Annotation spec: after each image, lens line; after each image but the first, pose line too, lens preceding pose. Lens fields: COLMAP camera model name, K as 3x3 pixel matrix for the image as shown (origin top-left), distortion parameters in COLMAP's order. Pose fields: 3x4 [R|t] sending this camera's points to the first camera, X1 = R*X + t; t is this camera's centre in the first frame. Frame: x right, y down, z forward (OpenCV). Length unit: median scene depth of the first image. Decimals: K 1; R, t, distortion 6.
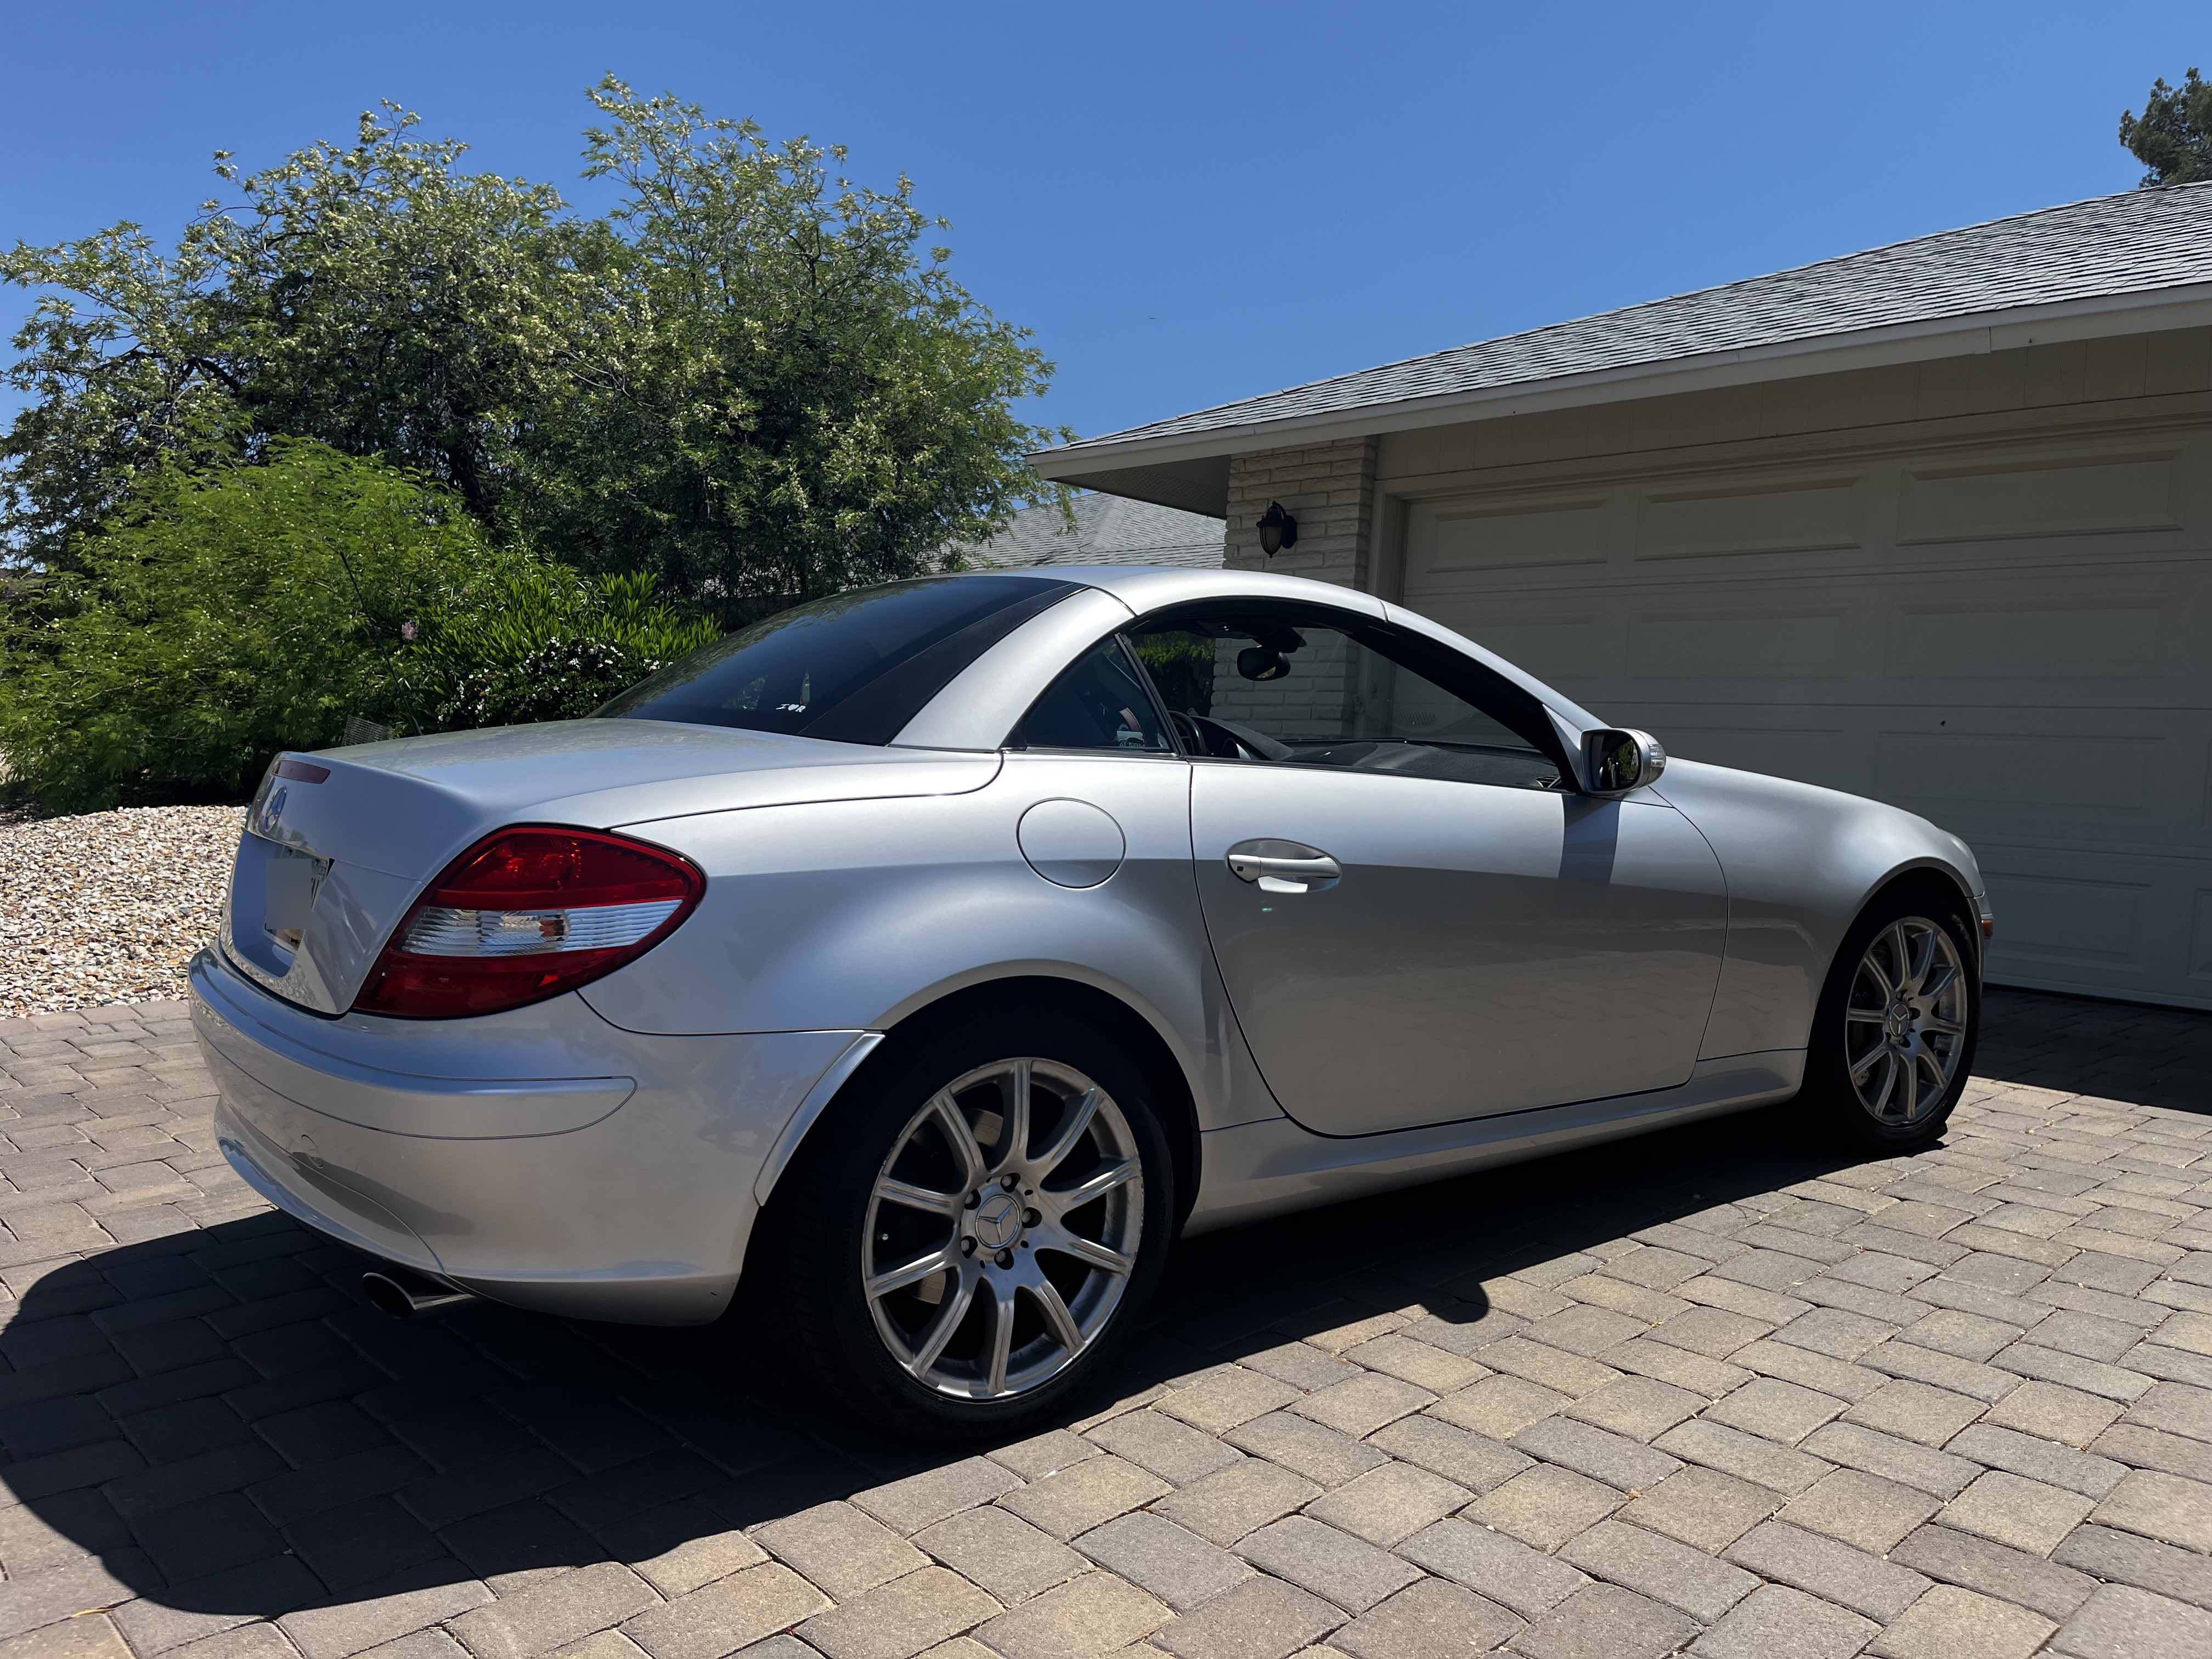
lens RADIAL K [[1705.3, 0, 1102.5], [0, 1705.3, 853.6], [0, 0, 1]] dist [0.082318, -0.120139]
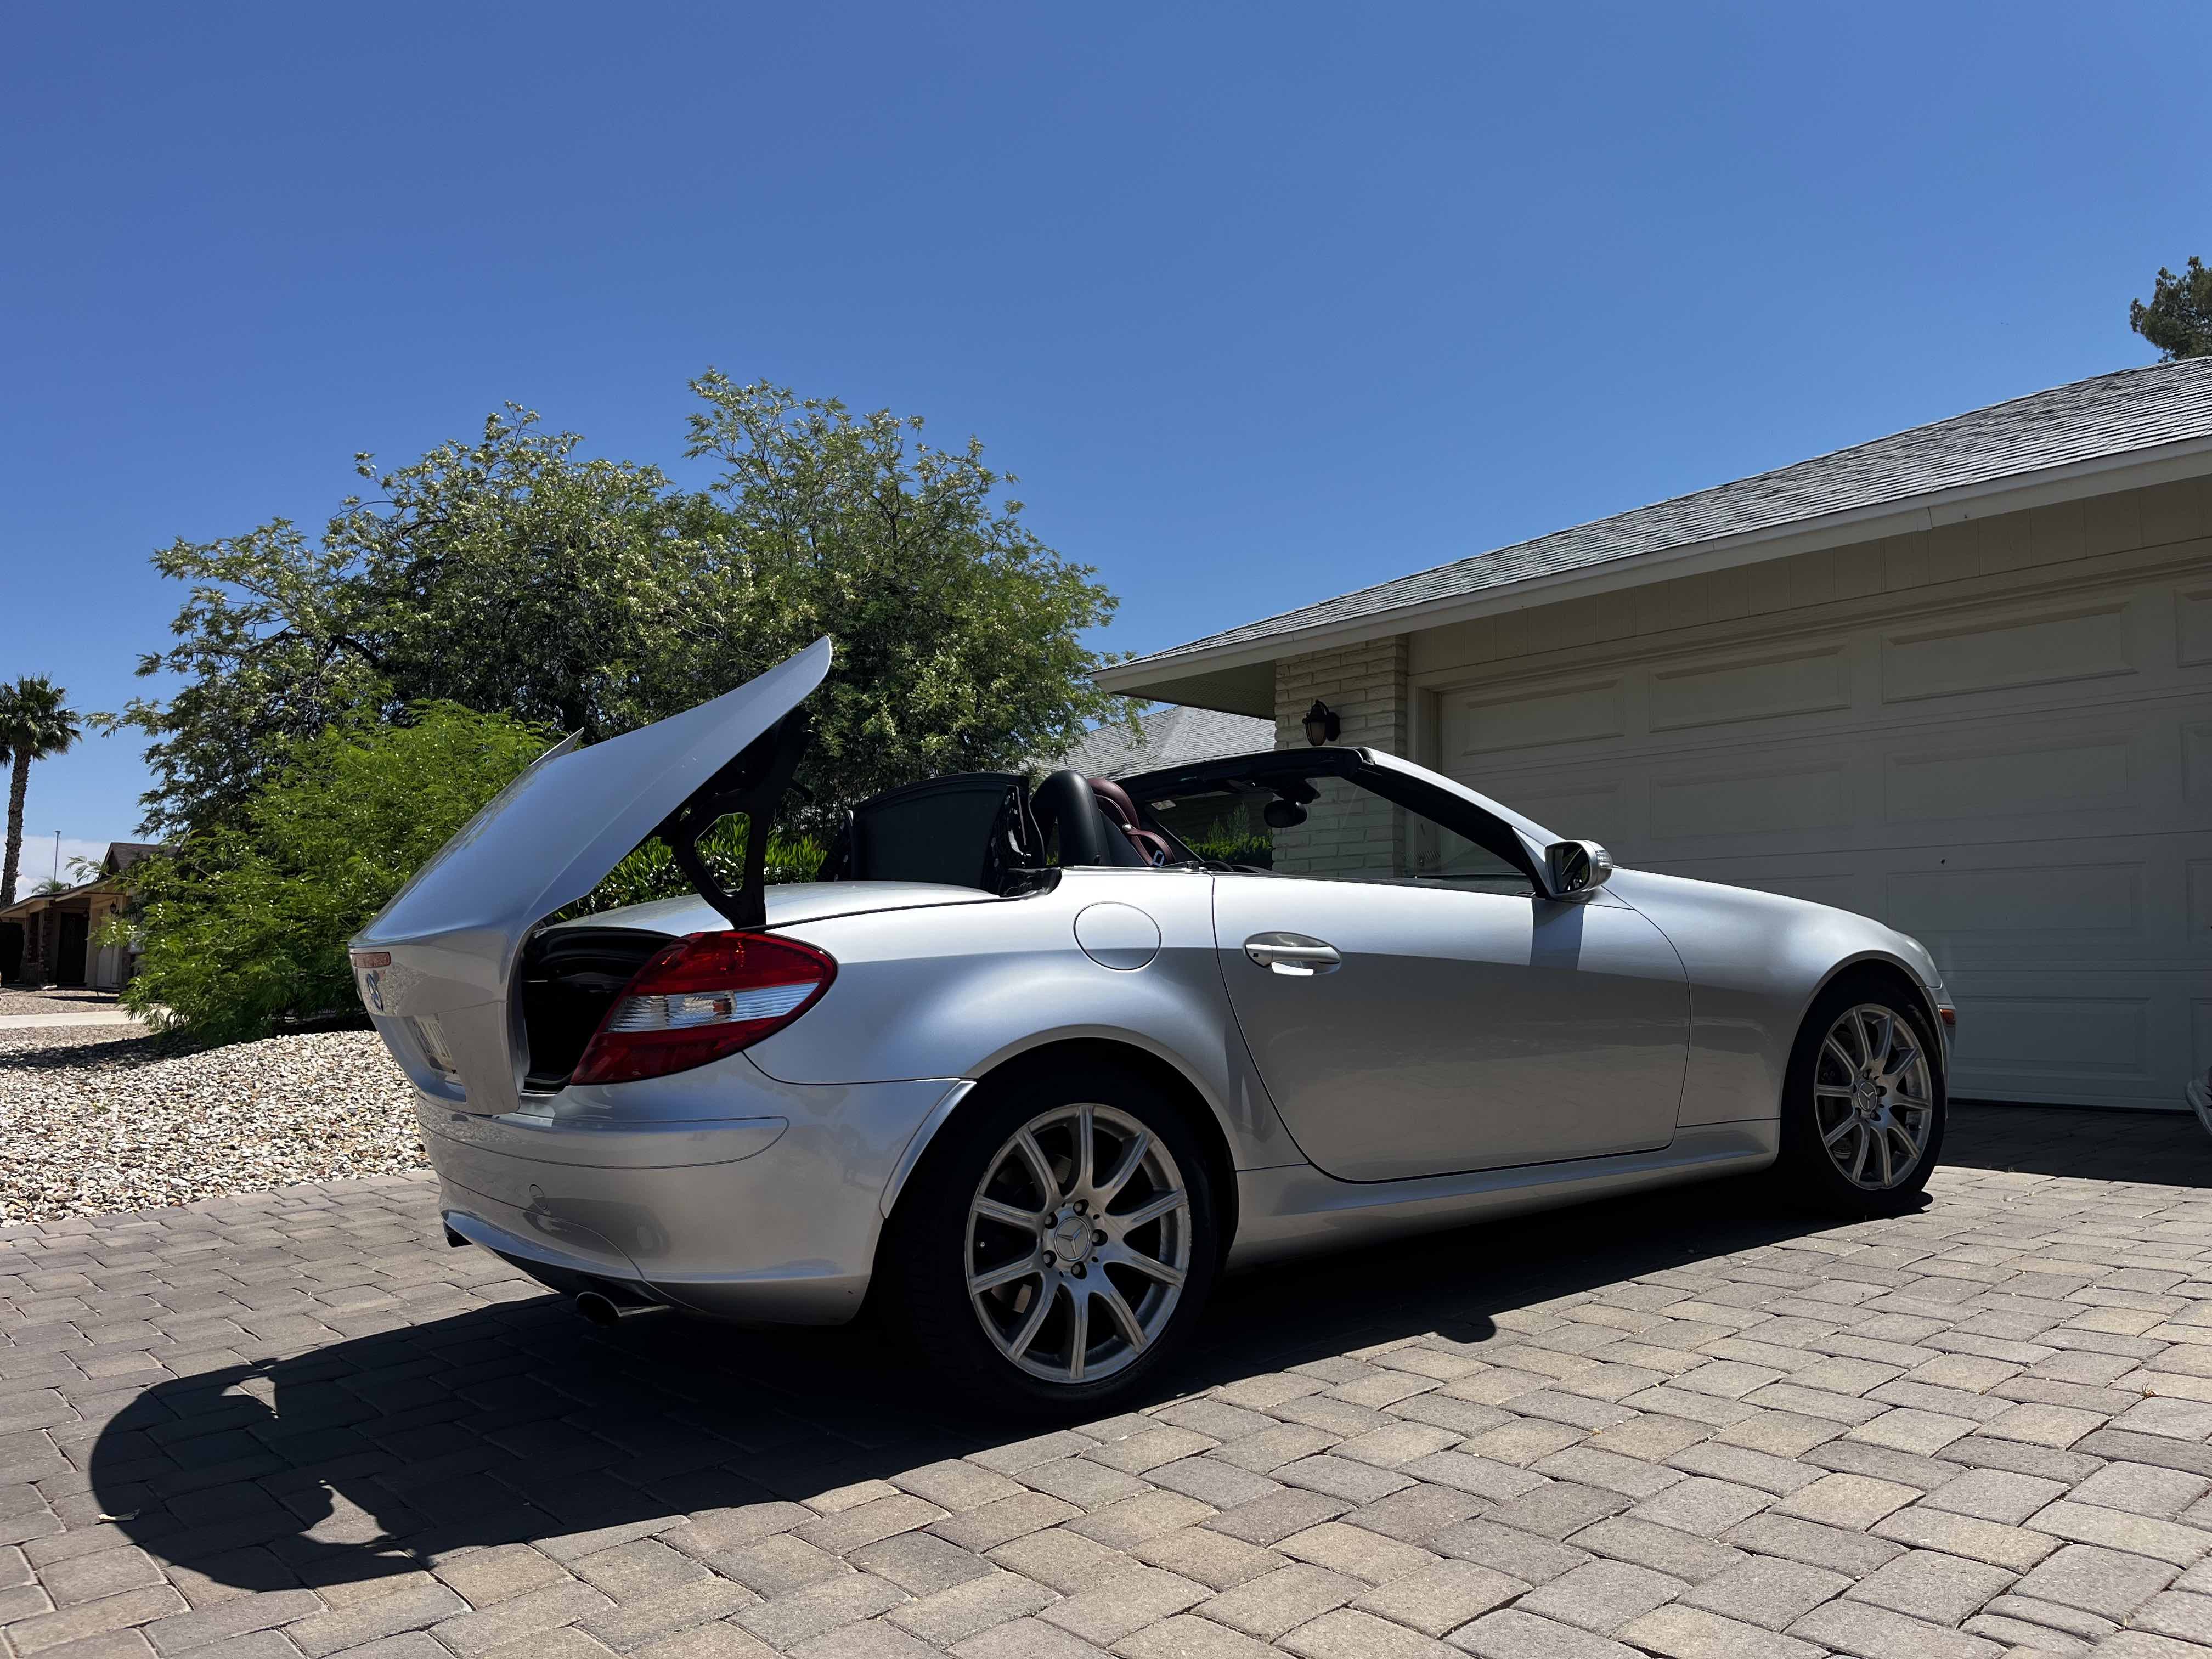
lens RADIAL K [[1705.3, 0, 1114.7], [0, 1705.3, 838.9], [0, 0, 1]] dist [0.082318, -0.120139]
pose [[0.997778, -0.052880, -0.040531, 0.022081], [0.046772, 0.989170, -0.139121, 0.063155], [0.047449, 0.136916, 0.989446, -0.169113]]
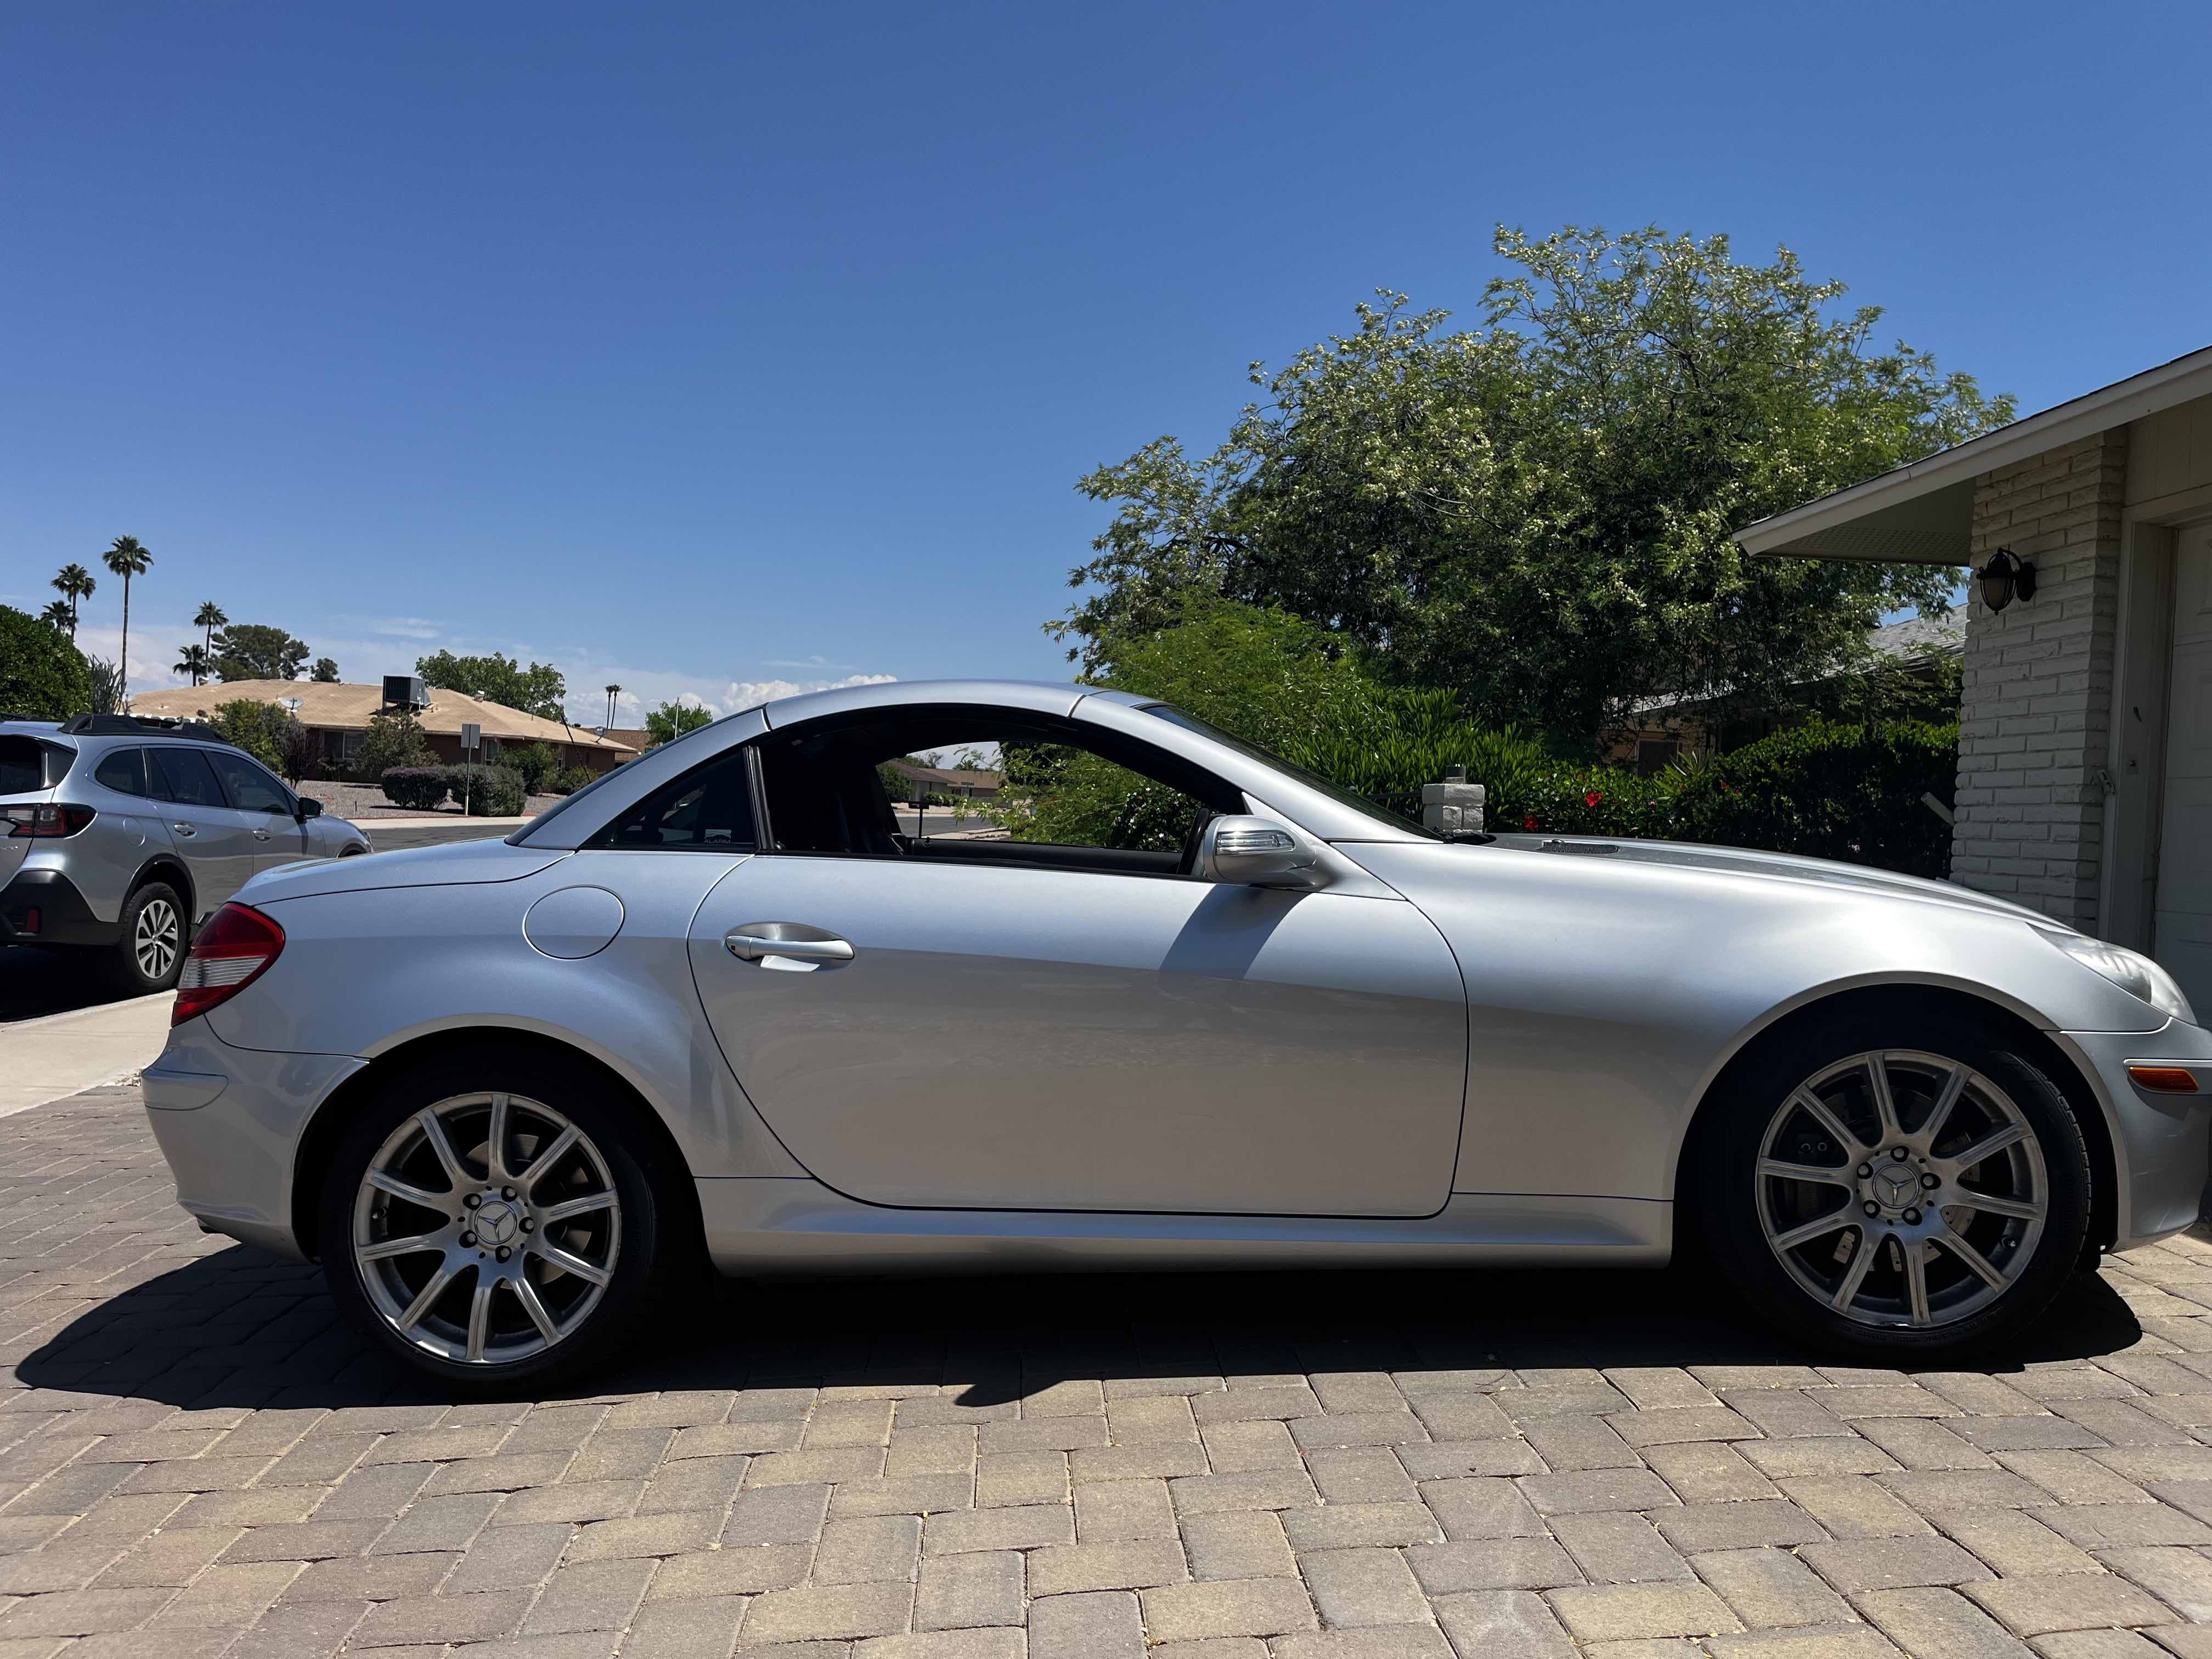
lens RADIAL K [[1705.3, 0, 1121.4], [0, 1705.3, 844.7], [0, 0, 1]] dist [0.082318, -0.120139]
pose [[0.768706, -0.018092, -0.639347, 0.683899], [-0.025795, 0.997910, -0.059253, 0.001054], [0.639082, 0.062040, 0.766632, 0.192762]]
